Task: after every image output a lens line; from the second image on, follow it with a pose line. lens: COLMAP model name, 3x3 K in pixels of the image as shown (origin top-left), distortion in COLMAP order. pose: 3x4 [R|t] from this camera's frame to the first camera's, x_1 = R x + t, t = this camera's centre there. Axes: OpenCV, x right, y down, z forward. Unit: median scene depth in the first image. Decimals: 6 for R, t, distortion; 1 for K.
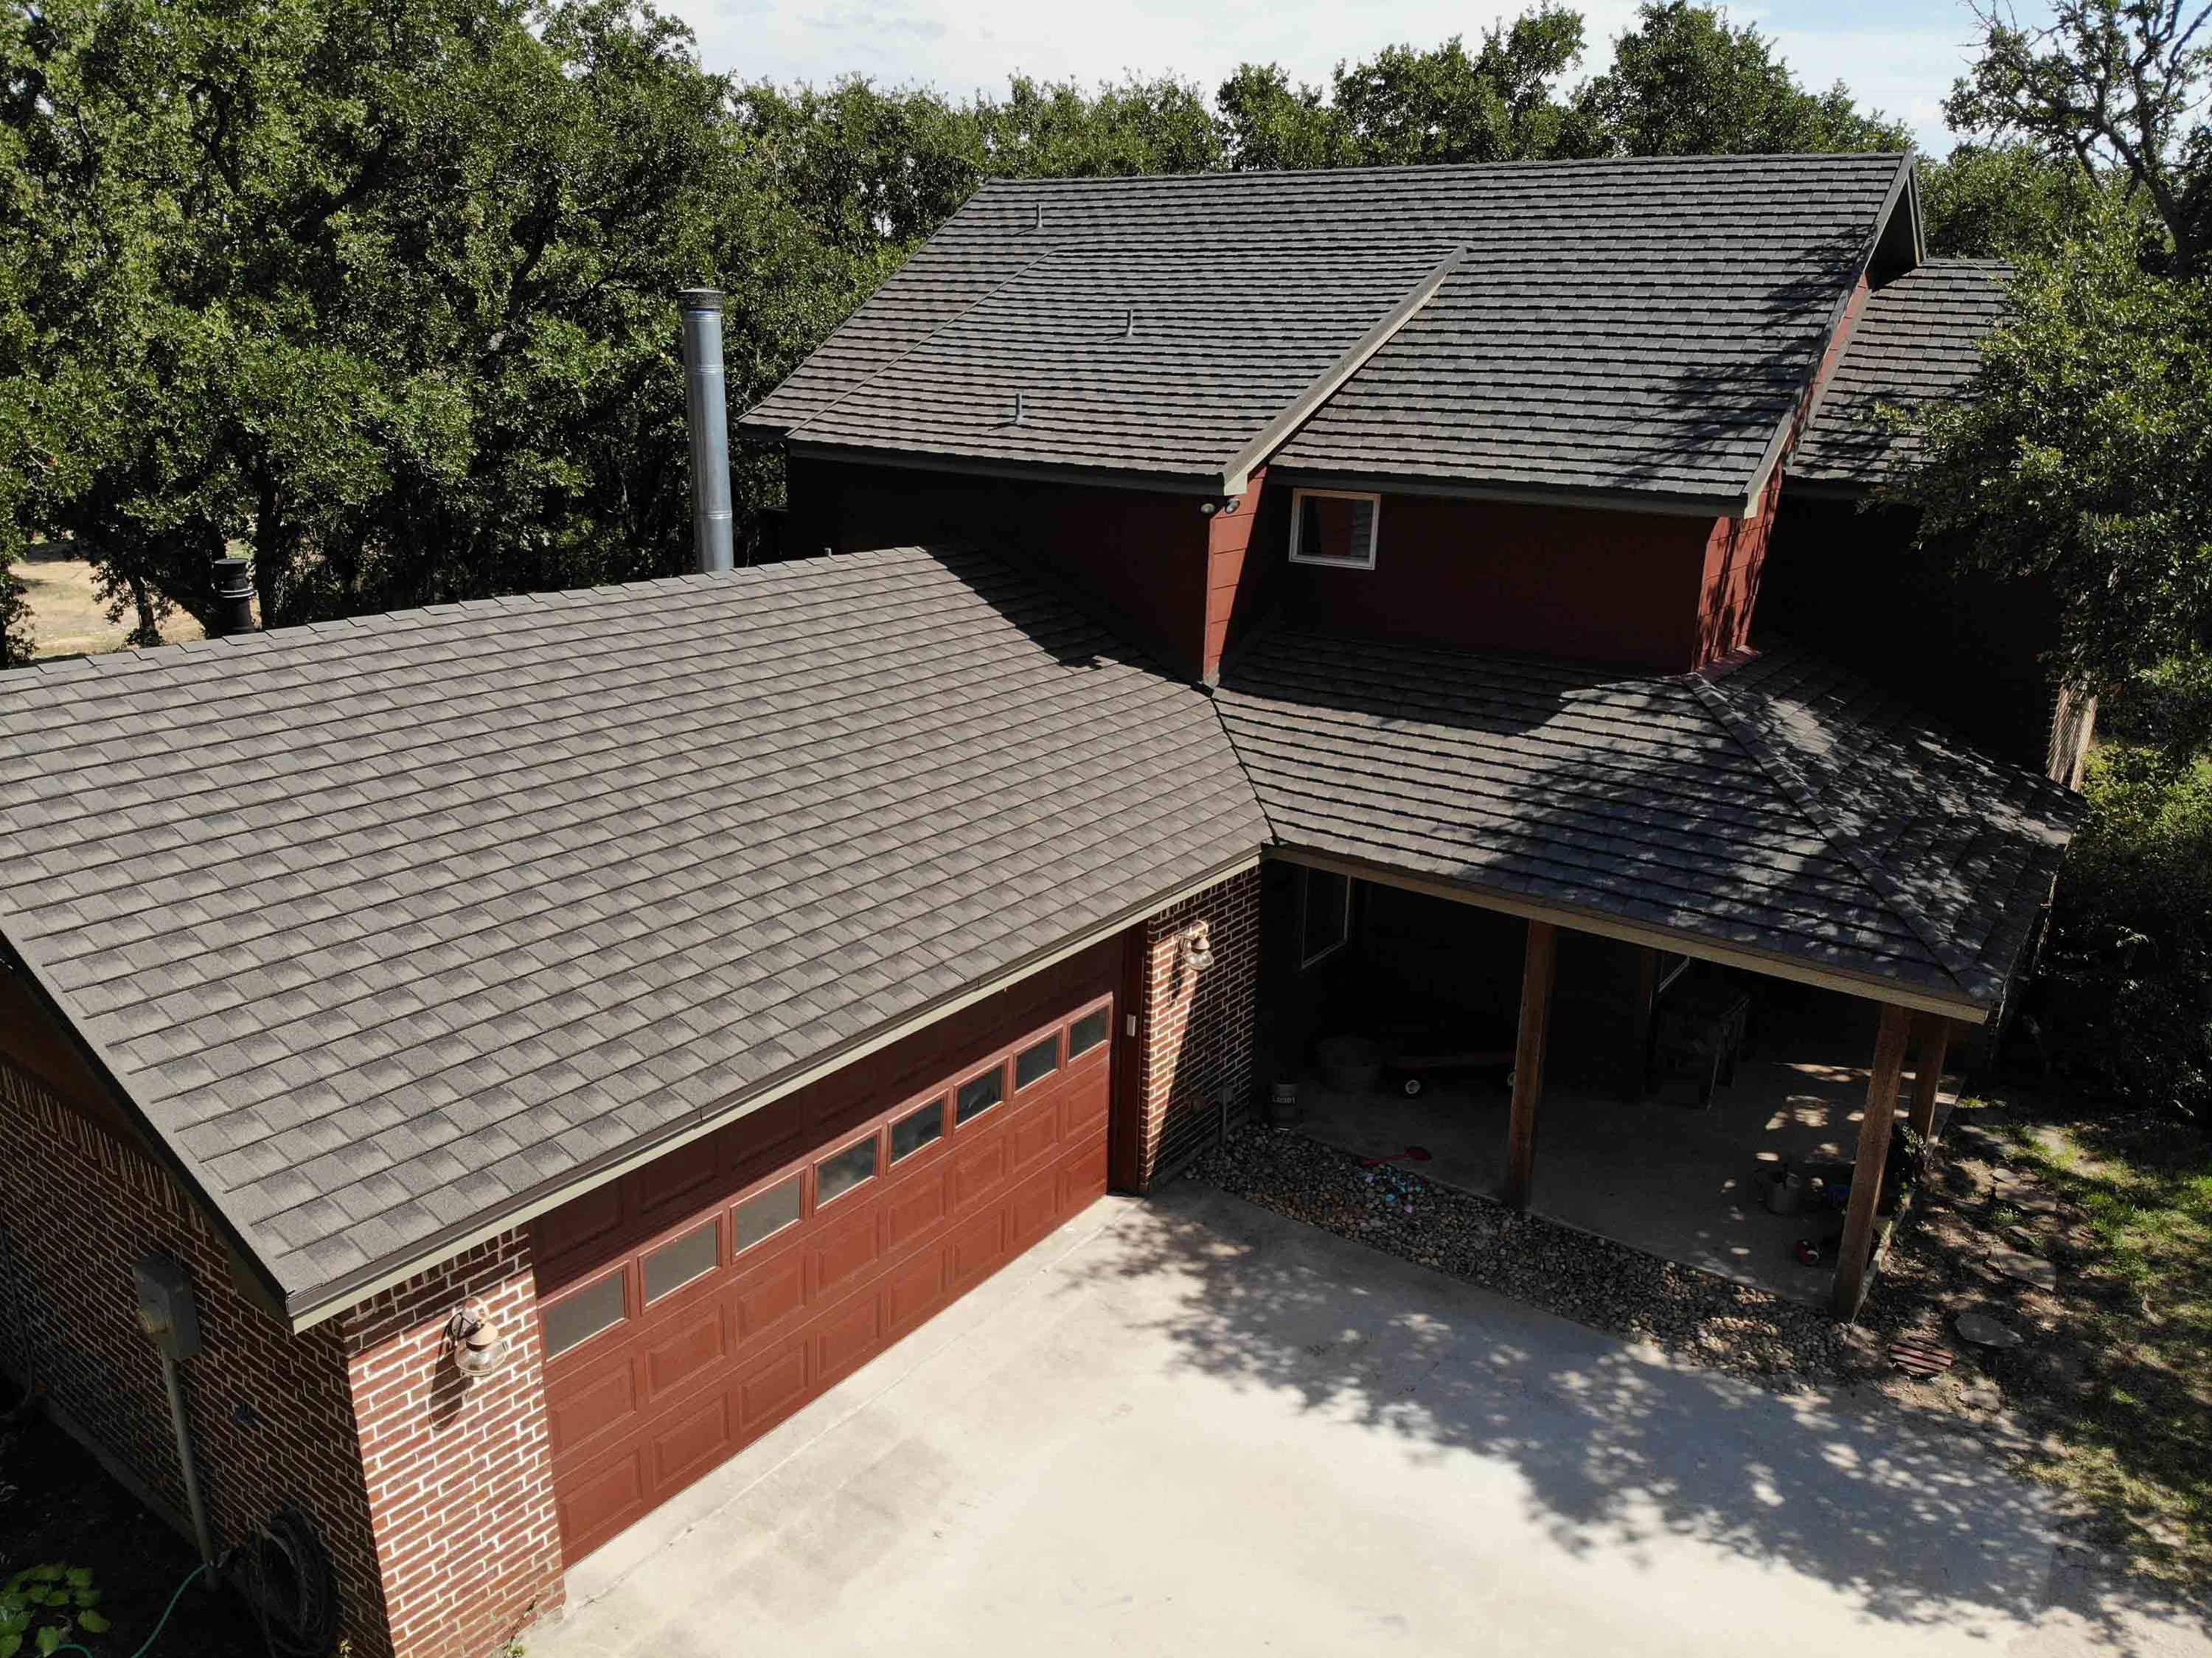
lens RADIAL K [[1617.7, 0, 1106.0], [0, 1617.7, 829.0], [0, 0, 1]] dist [0.116312, -0.255288]
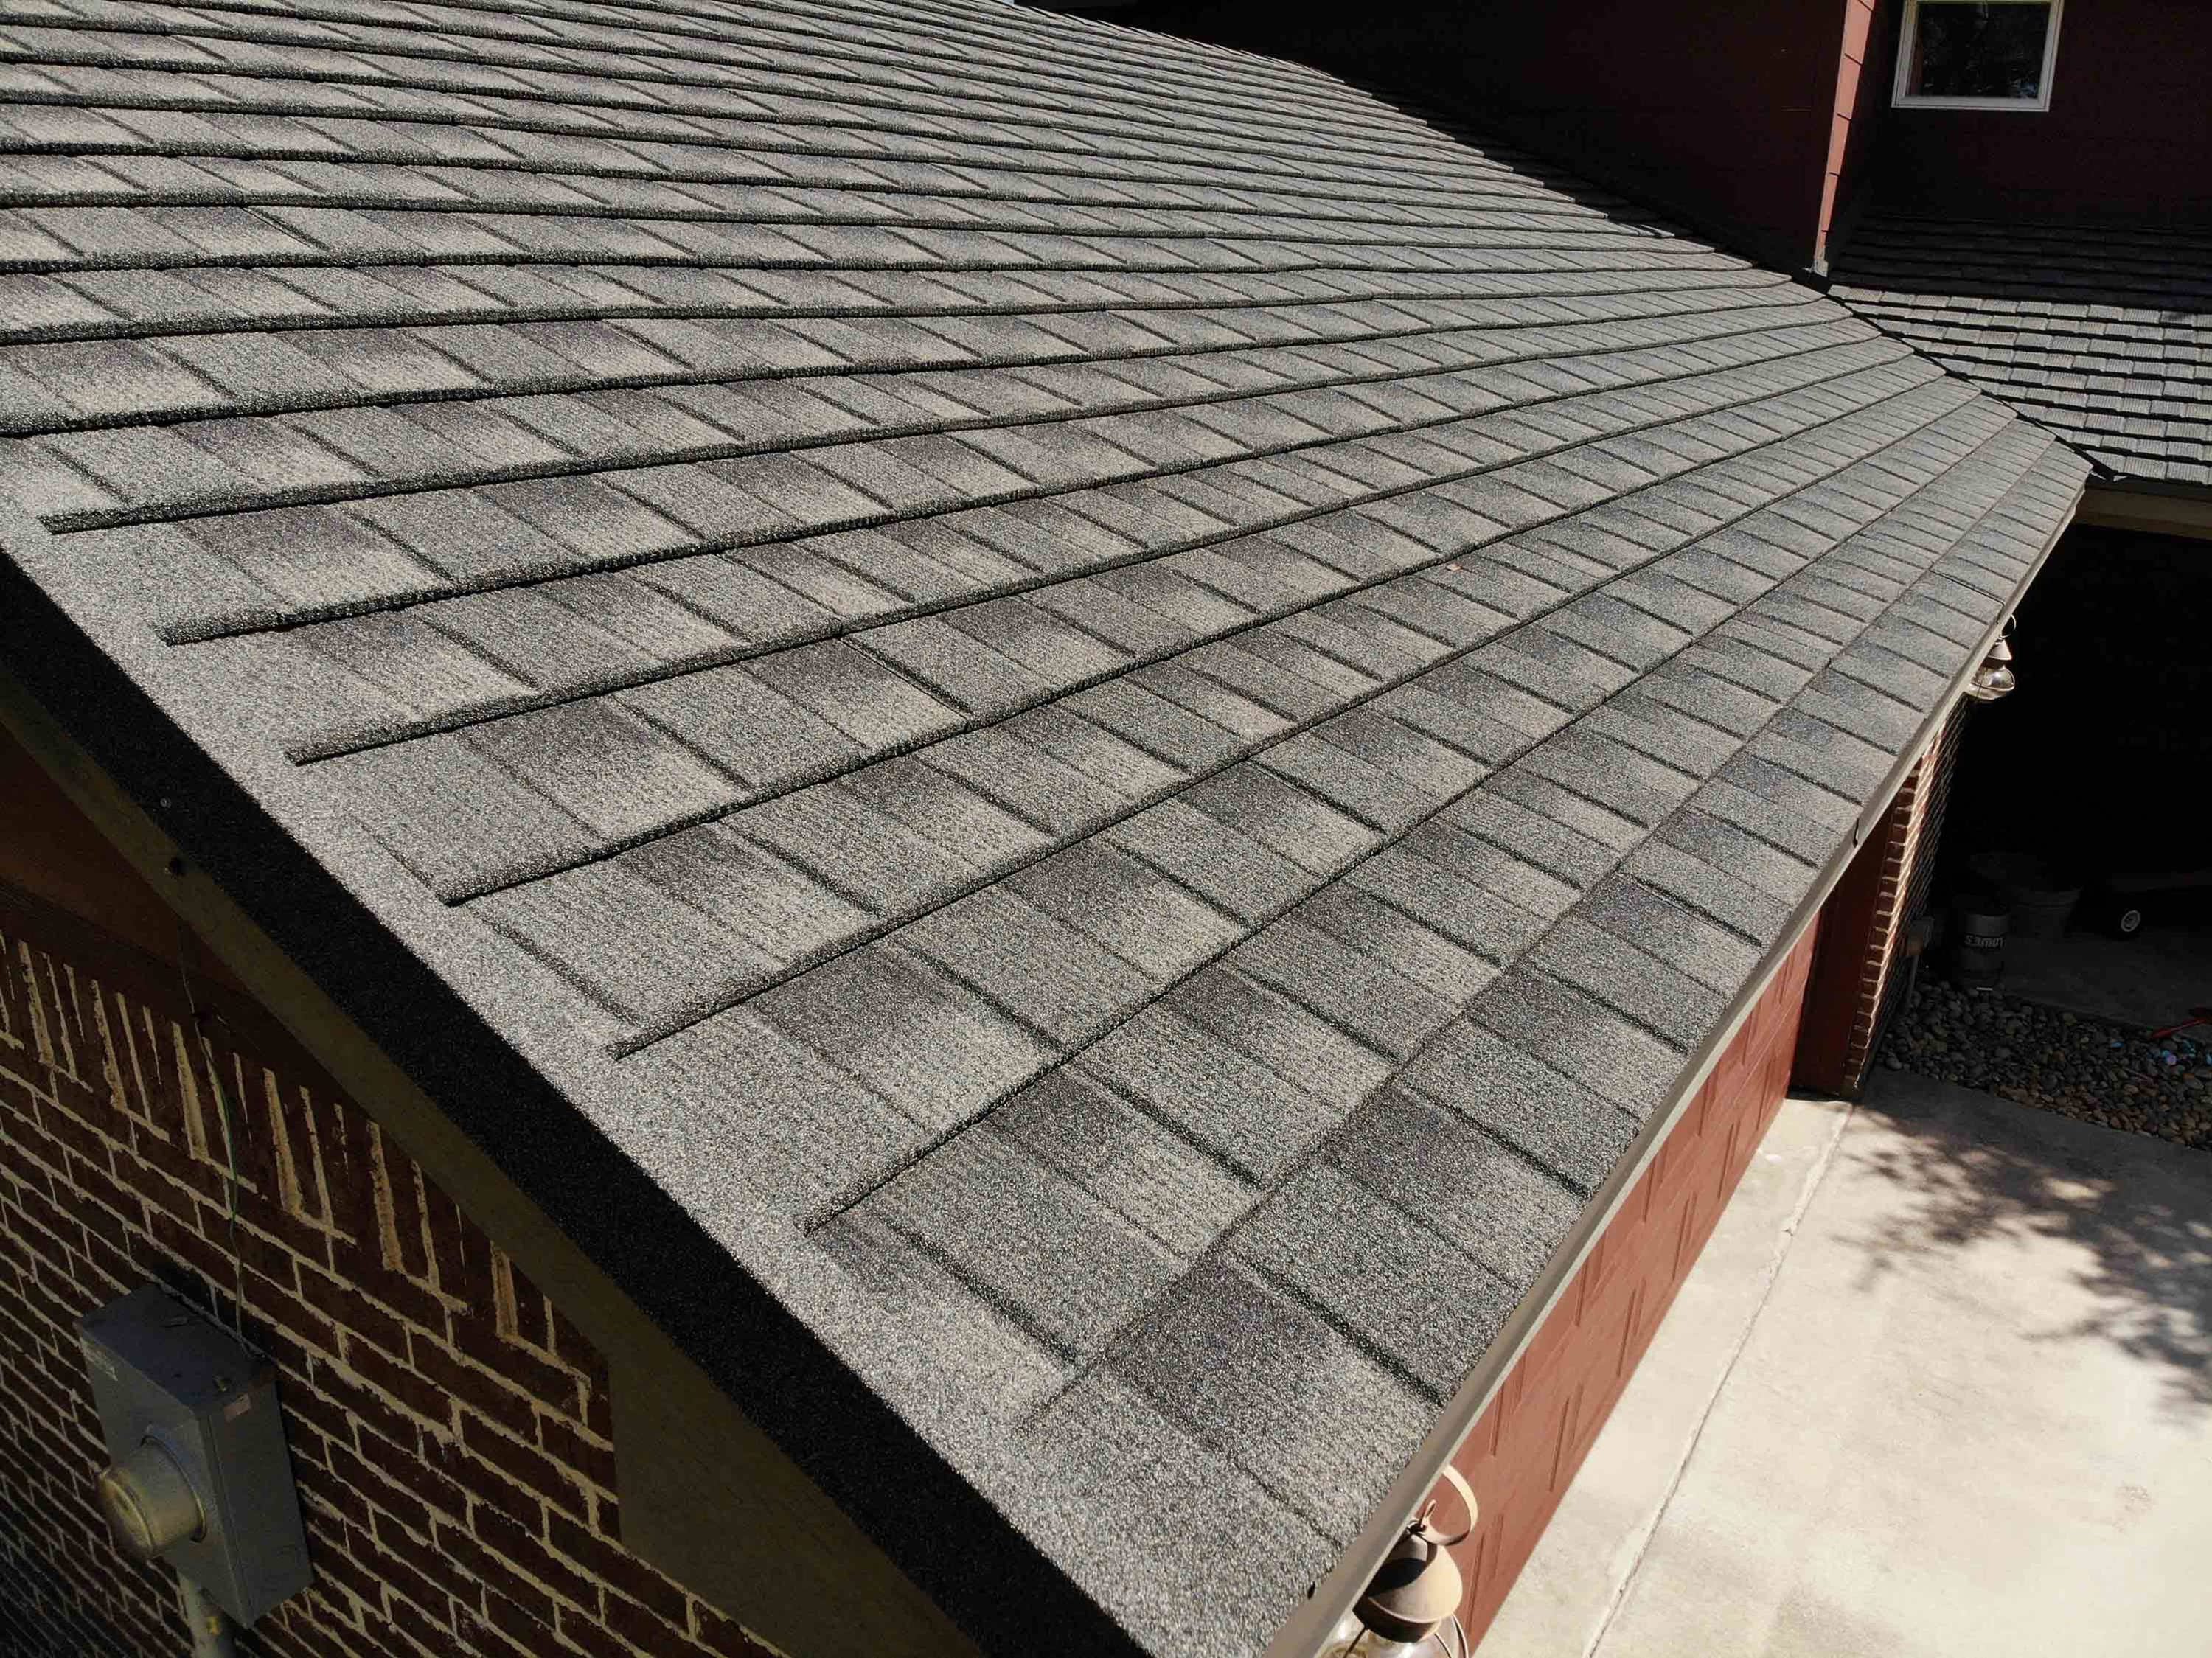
lens RADIAL K [[1617.7, 0, 1106.0], [0, 1617.7, 829.0], [0, 0, 1]] dist [0.116312, -0.255288]
pose [[0.999294, -0.008917, 0.036491, -0.268292], [0.007187, 0.998856, 0.047268, 0.103326], [-0.036871, -0.046973, 0.998215, 0.447519]]
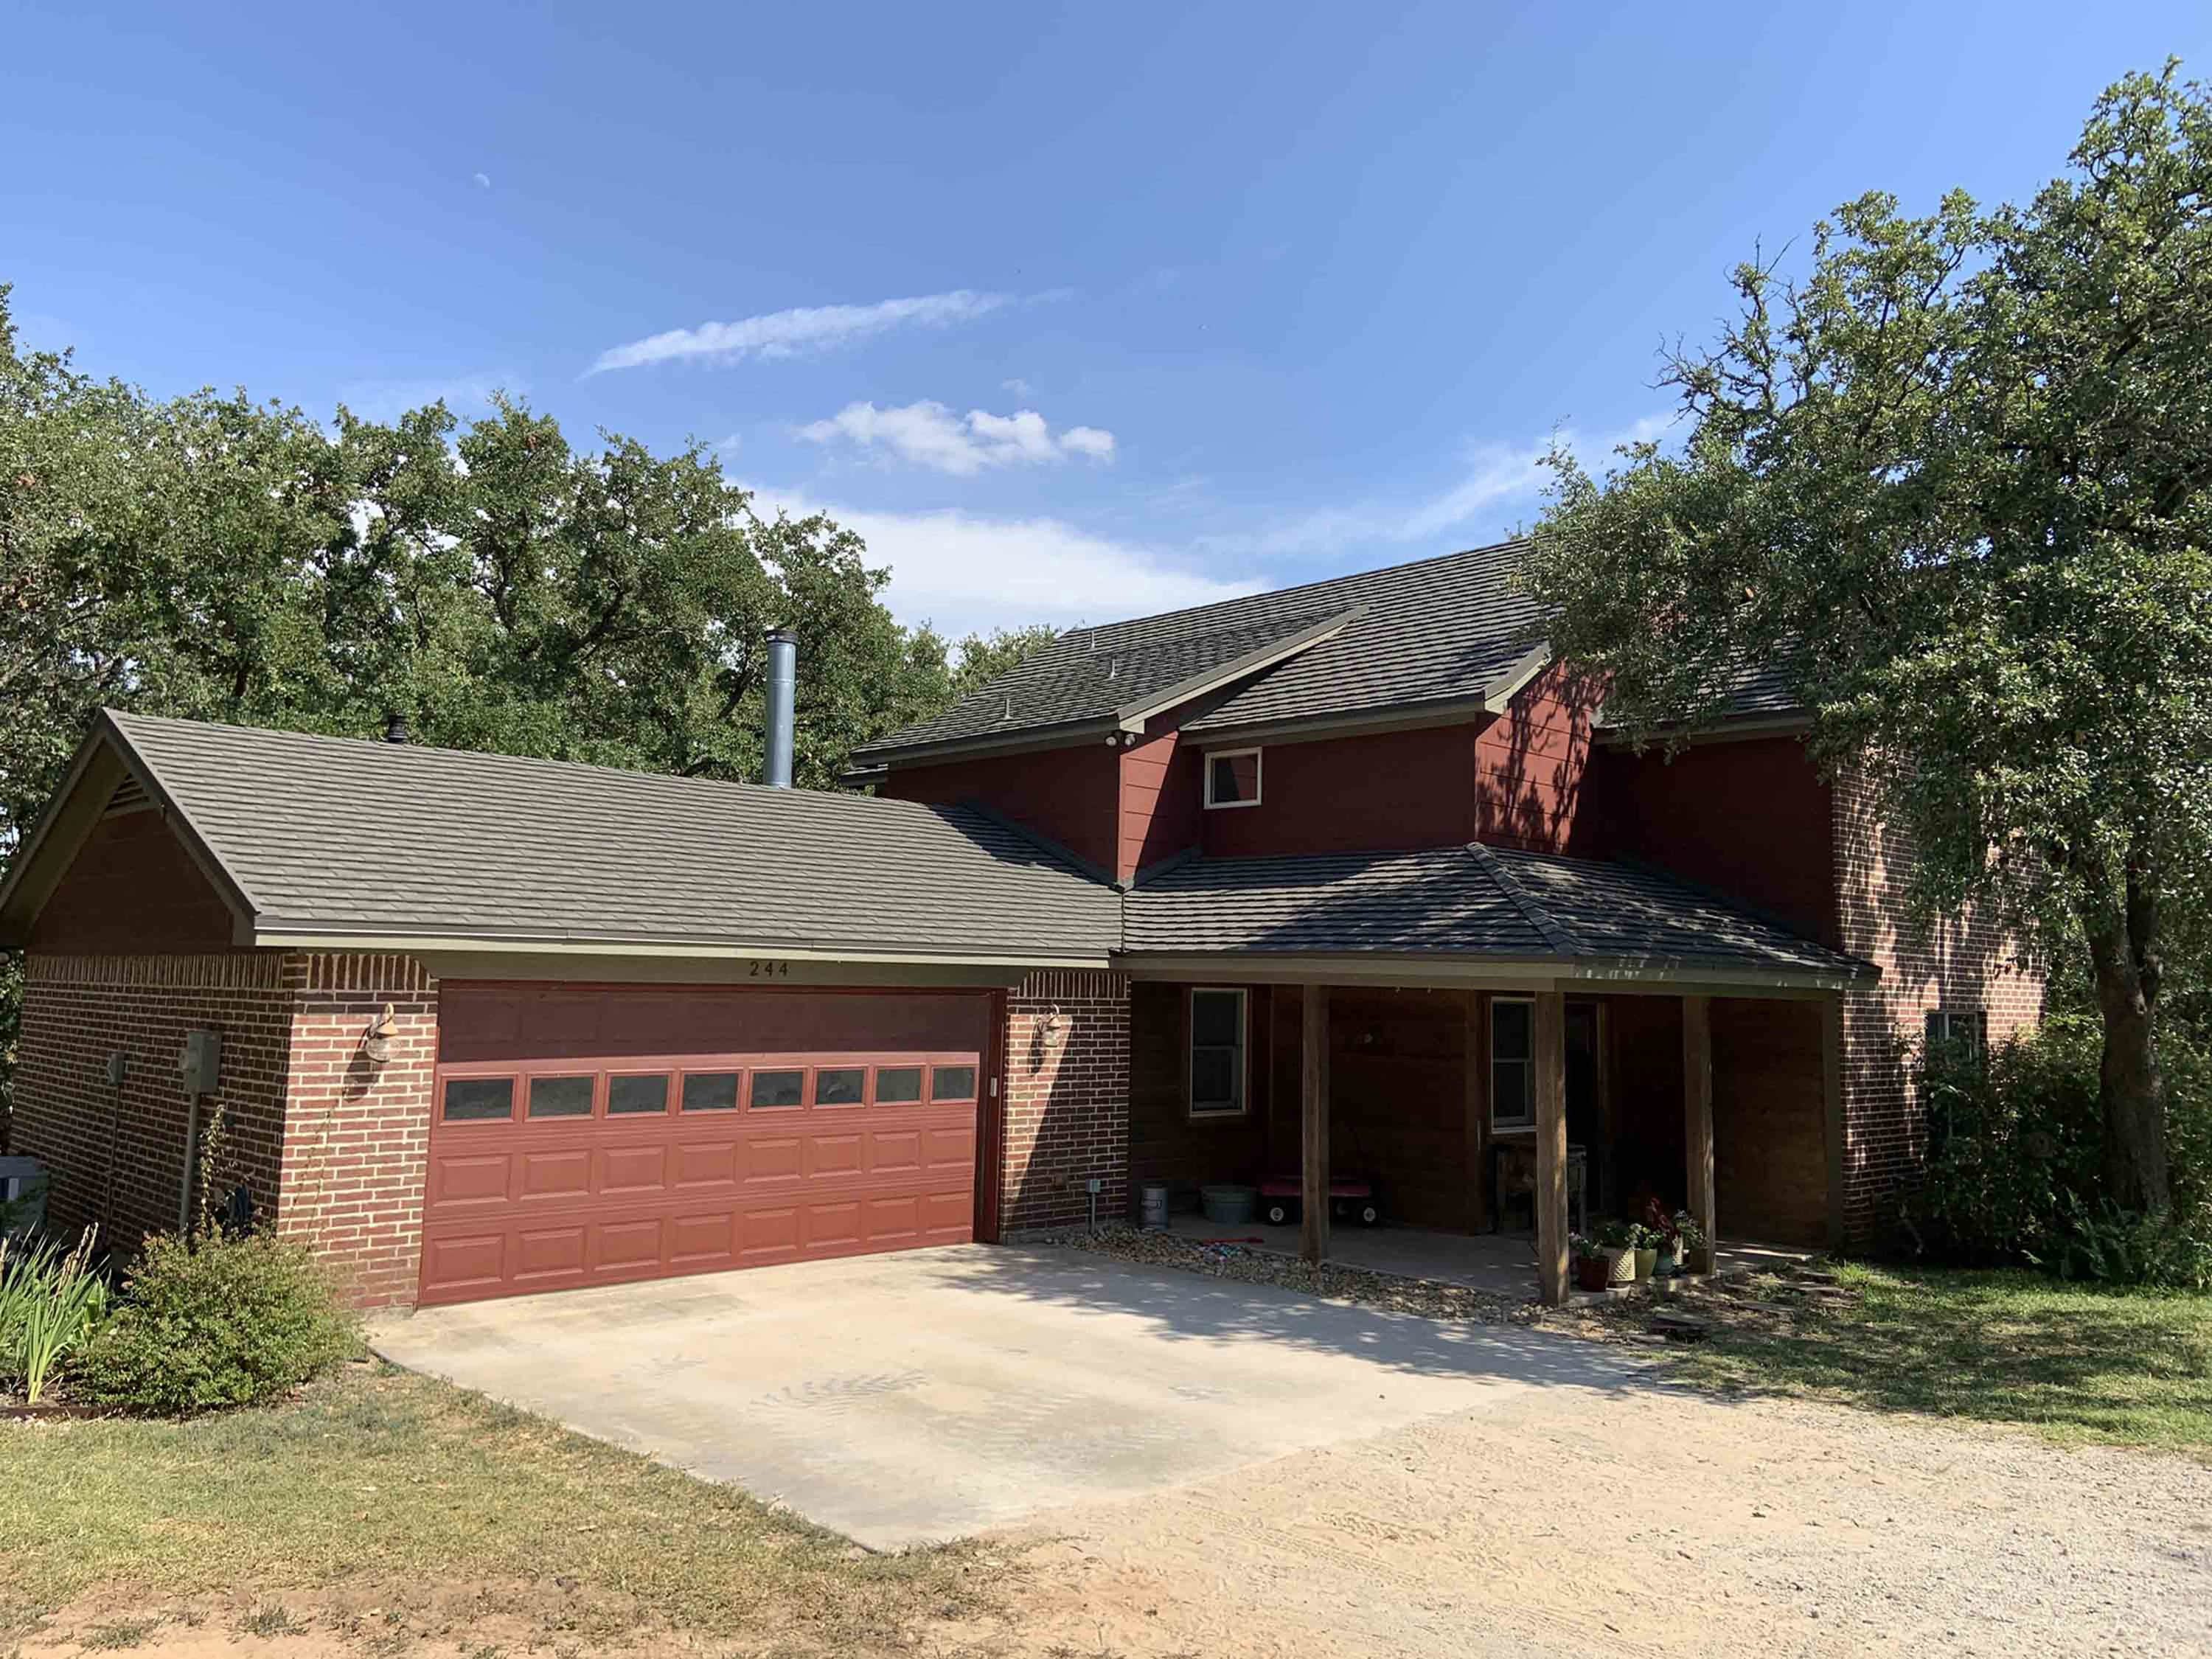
lens RADIAL K [[1675.1, 0, 1106.0], [0, 1675.1, 829.5], [0, 0, 1]] dist [0.054635, 0.000254]
pose [[0.983289, -0.010252, -0.181765, 0.333770], [-0.059929, 0.924541, -0.376341, 0.415211], [0.171907, 0.380945, 0.908476, -0.219775]]
